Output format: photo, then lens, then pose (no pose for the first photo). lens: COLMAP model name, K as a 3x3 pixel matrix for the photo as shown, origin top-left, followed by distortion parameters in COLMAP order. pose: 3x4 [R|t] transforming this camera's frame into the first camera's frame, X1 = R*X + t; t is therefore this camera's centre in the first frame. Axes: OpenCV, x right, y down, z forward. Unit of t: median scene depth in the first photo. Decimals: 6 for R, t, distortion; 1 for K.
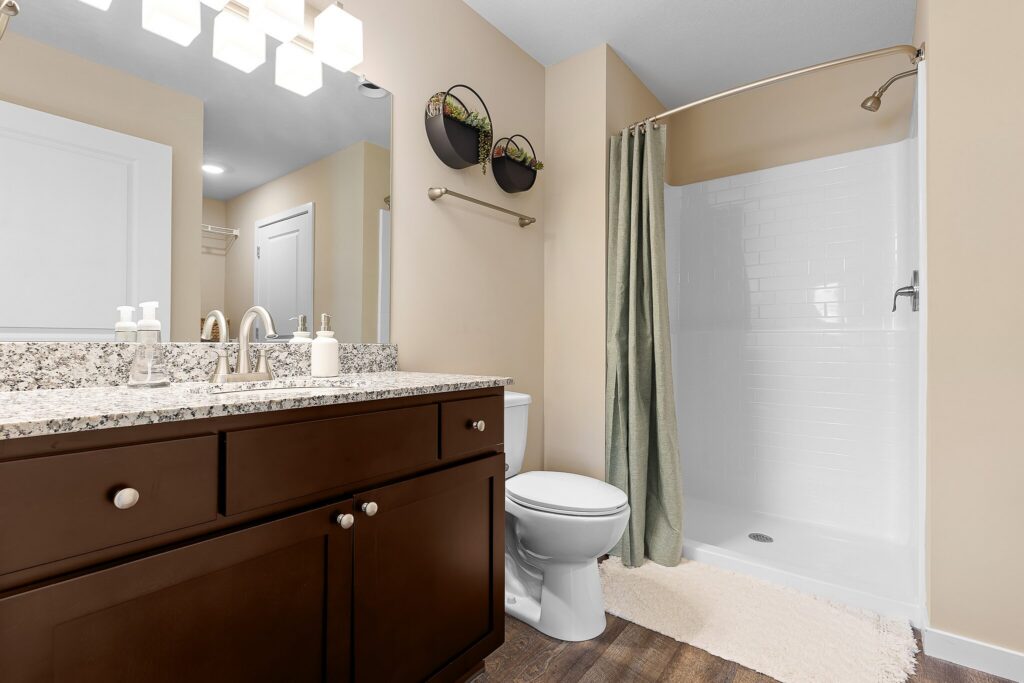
lens RADIAL K [[459.7, 0, 511.2], [0, 459.7, 341.3], [0, 0, 1]] dist [0.008262, -0.001452]
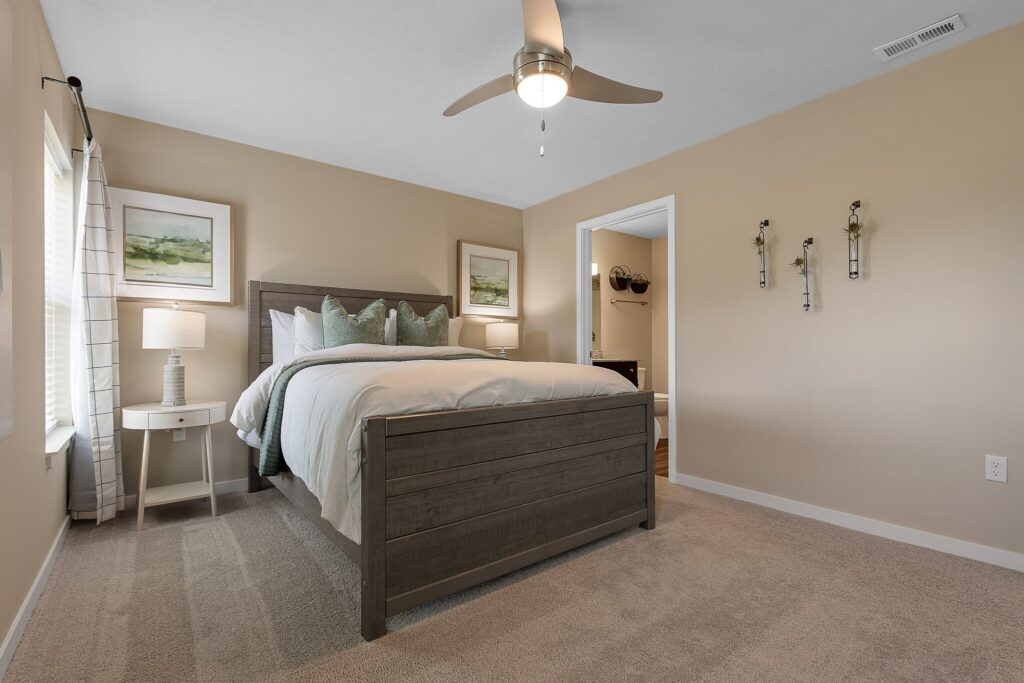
lens RADIAL K [[459.7, 0, 513.9], [0, 459.7, 345.1], [0, 0, 1]] dist [0.008262, -0.001452]
pose [[0.966472, -0.006085, -0.256701, -0.016146], [0.005974, 0.999981, -0.001214, -0.026835], [0.256703, -0.000360, 0.966490, -2.013352]]
